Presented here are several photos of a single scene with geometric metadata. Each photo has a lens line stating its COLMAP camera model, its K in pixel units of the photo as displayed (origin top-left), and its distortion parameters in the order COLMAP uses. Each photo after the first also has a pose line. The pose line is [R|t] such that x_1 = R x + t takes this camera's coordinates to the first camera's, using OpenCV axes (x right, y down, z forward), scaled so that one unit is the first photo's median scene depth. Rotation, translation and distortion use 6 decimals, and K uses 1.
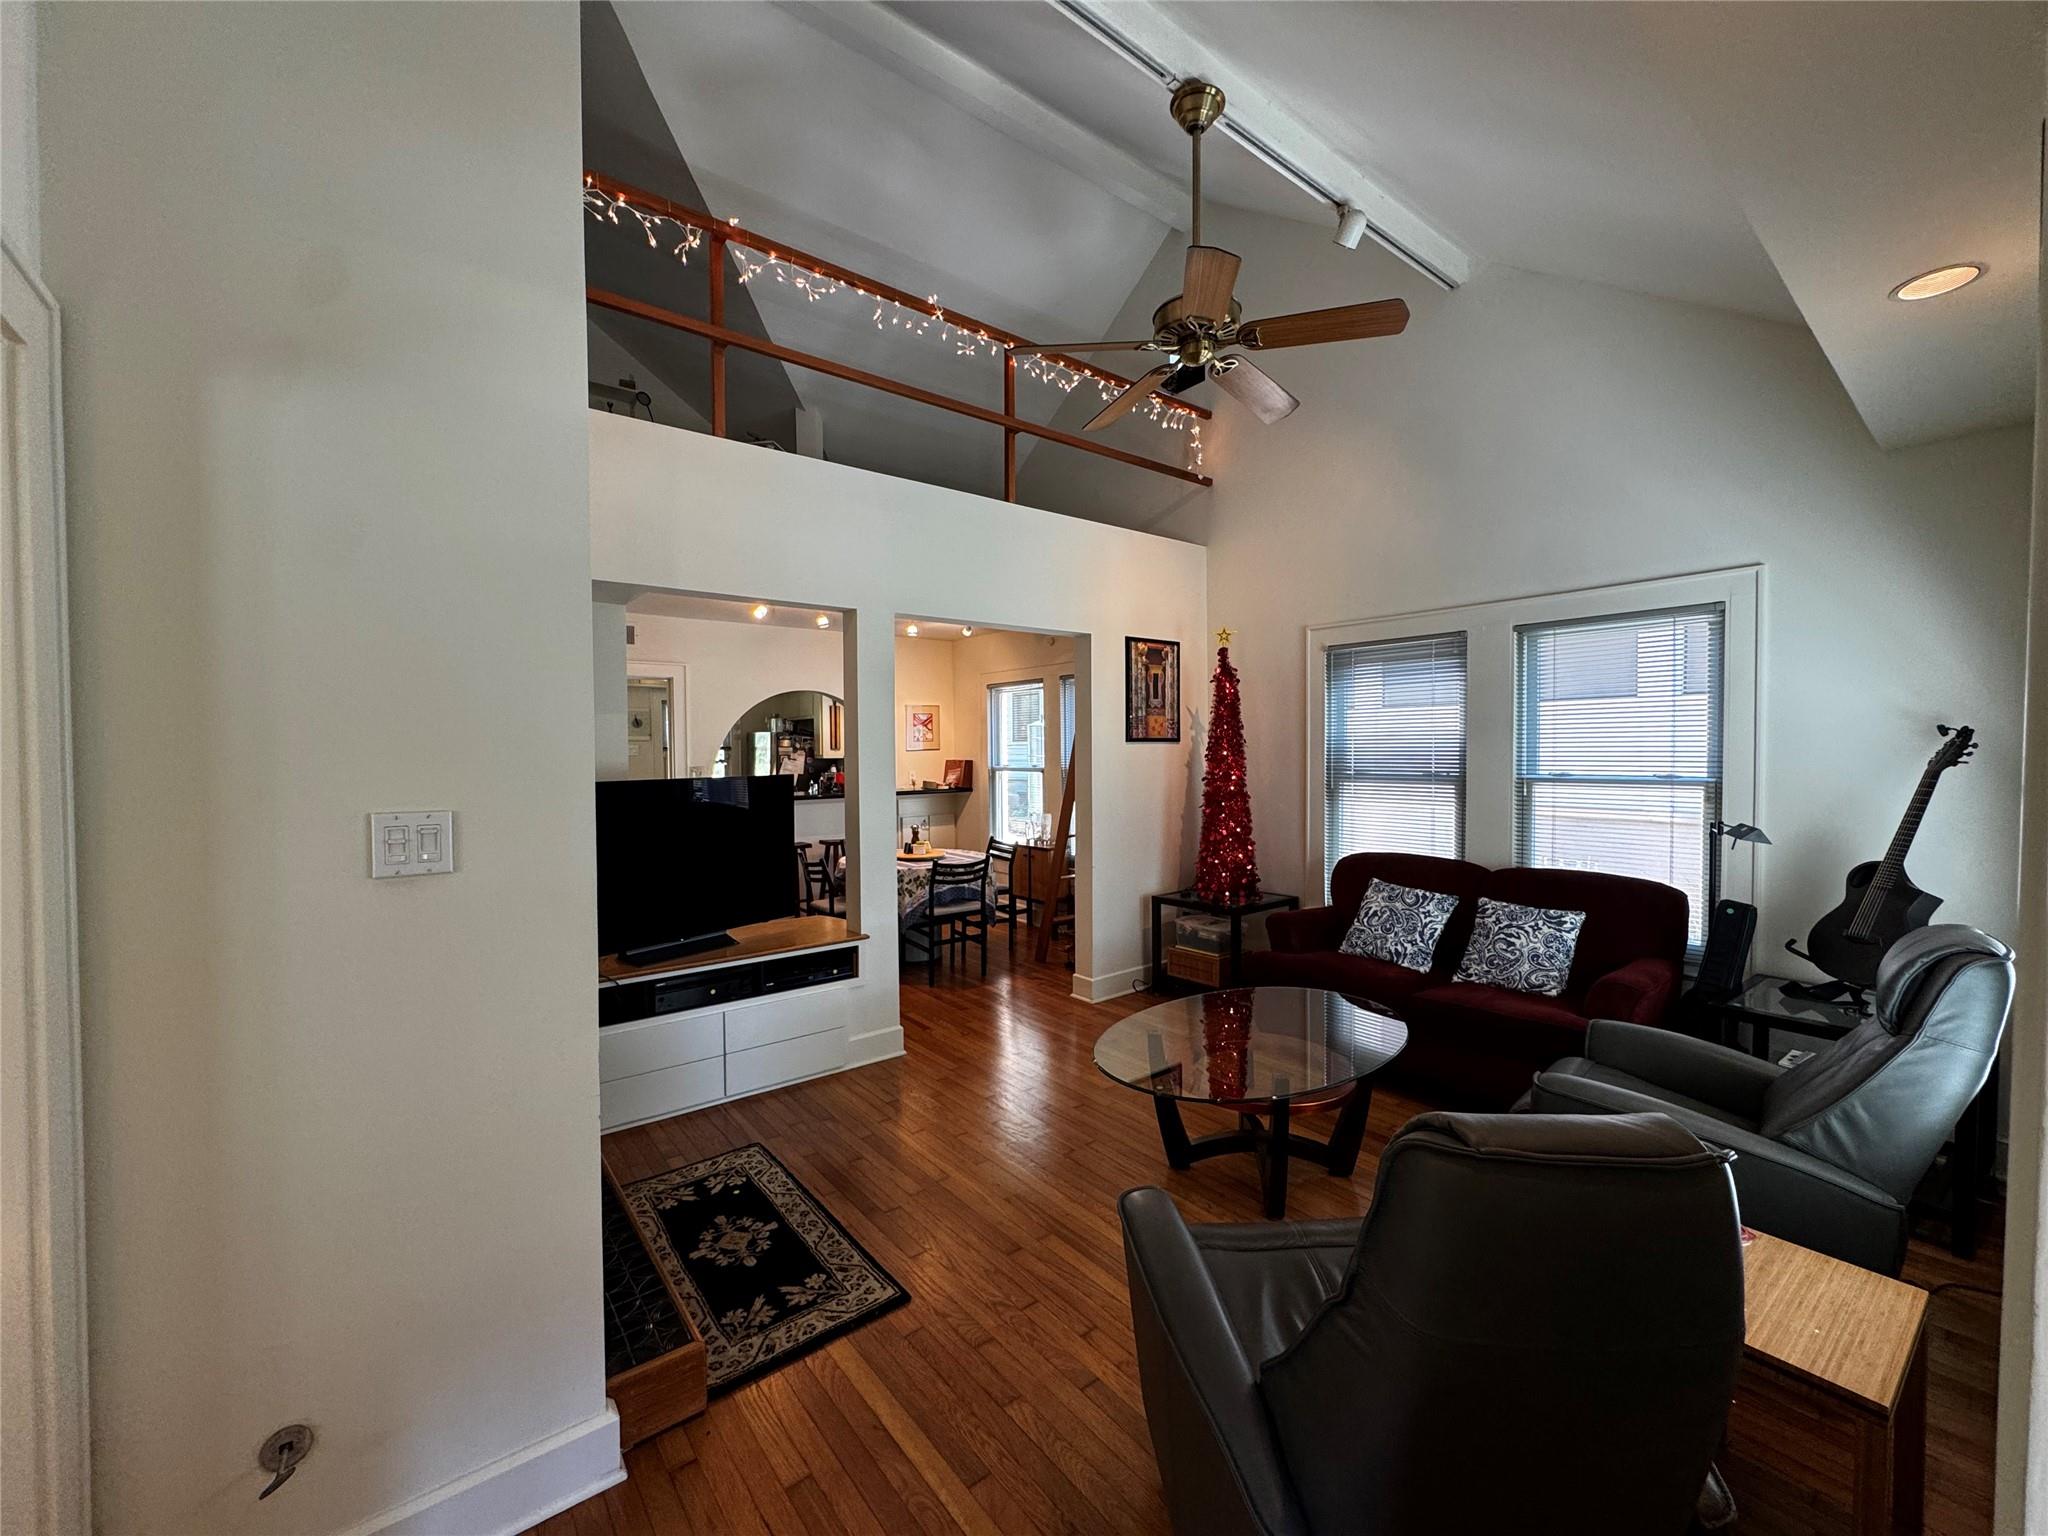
lens RADIAL K [[817.8, 0, 1021.1], [0, 817.8, 768.7], [0, 0, 1]] dist [-0.002169, -0.000330]
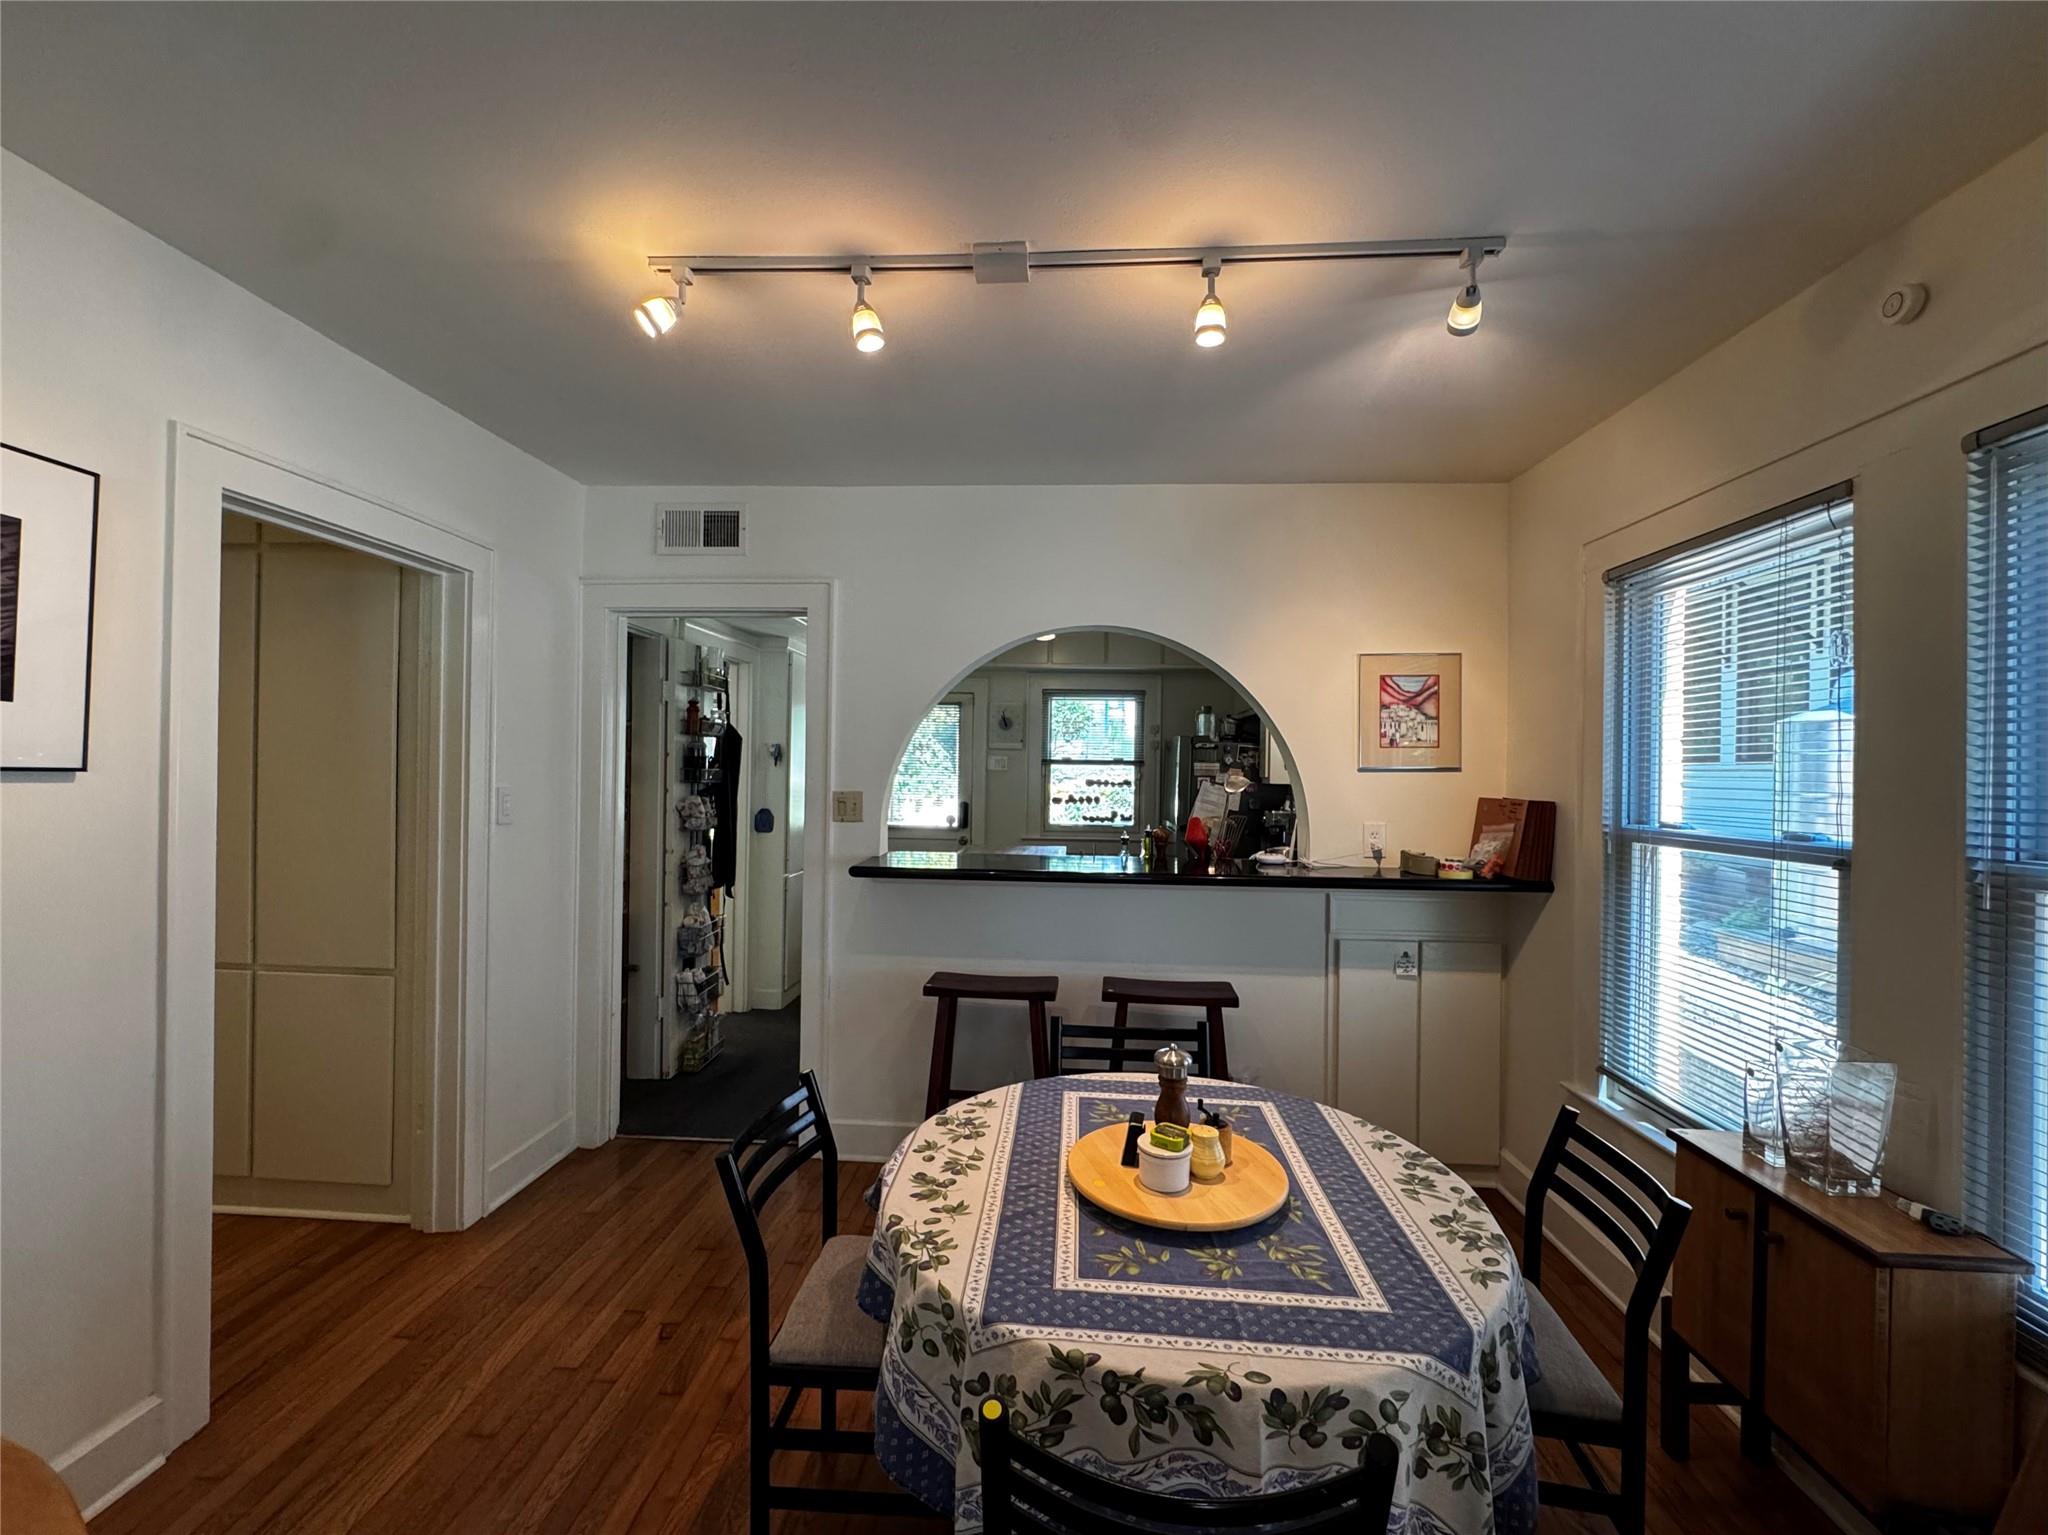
lens RADIAL K [[851.3, 0, 1024.0], [0, 851.3, 767.5], [0, 0, 1]] dist [-0.000232, 0.000176]
pose [[0.752697, 0.018478, -0.658108, 0.012040], [-0.037405, 0.999192, -0.014726, -0.016772], [0.657303, 0.035701, 0.752780, 0.872721]]
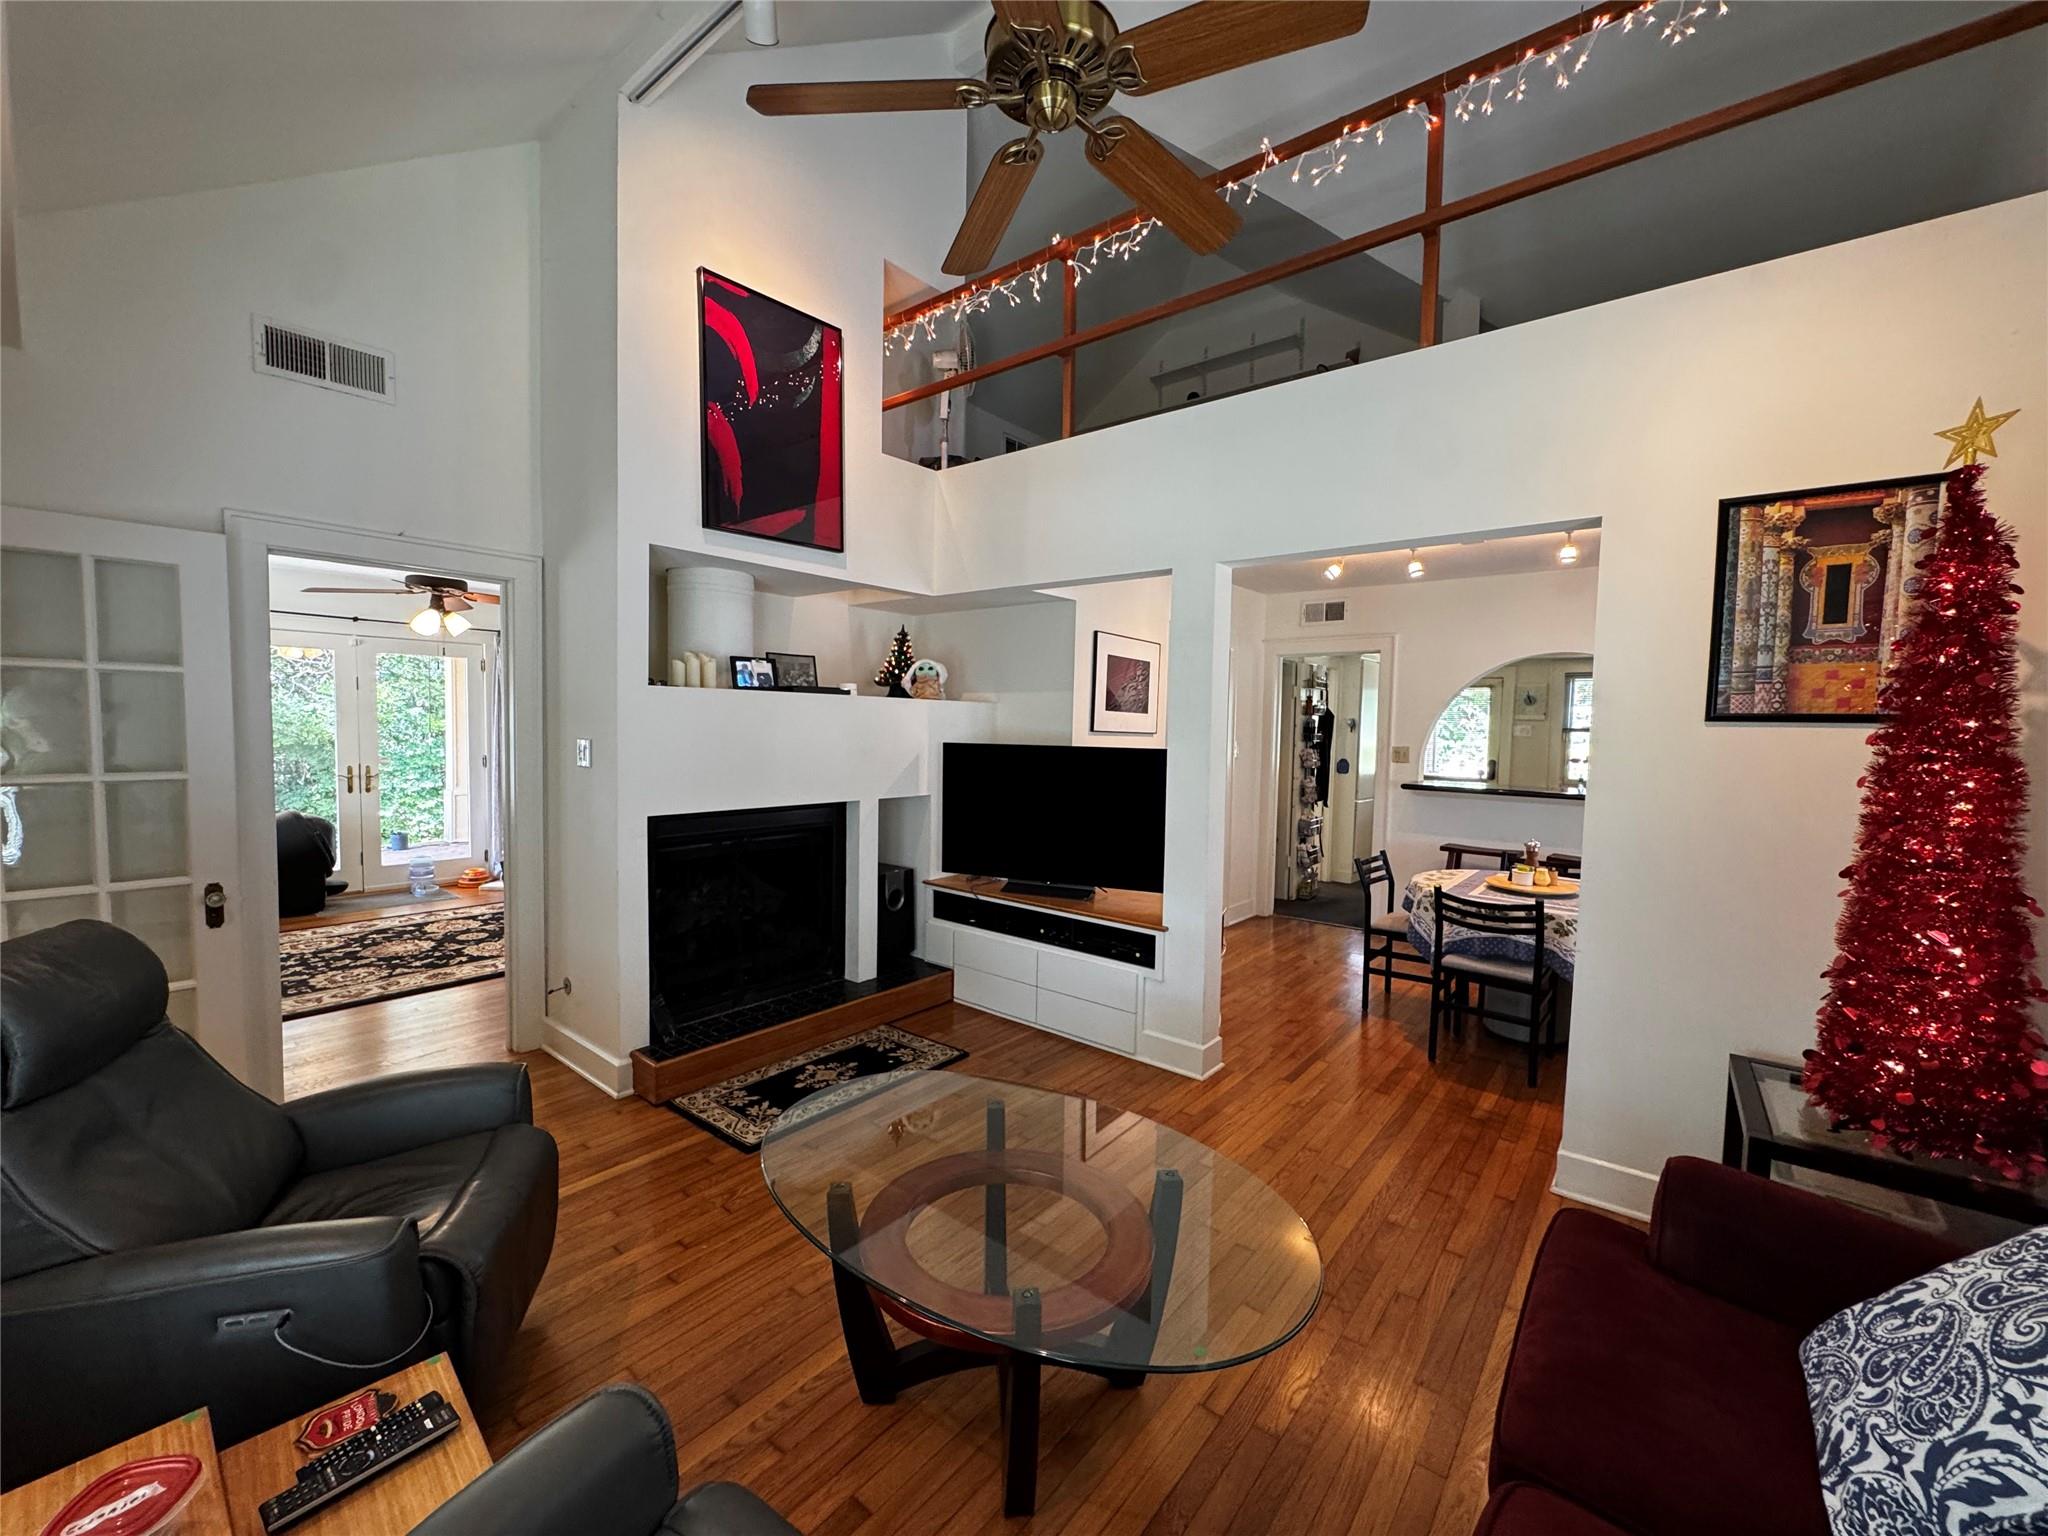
lens RADIAL K [[817.8, 0, 1021.1], [0, 817.8, 768.7], [0, 0, 1]] dist [-0.002169, -0.000330]
pose [[0.217762, 0.065380, -0.973810, 0.502469], [-0.044967, 0.997366, 0.056907, -0.013848], [0.974966, 0.031397, 0.220128, 0.490852]]
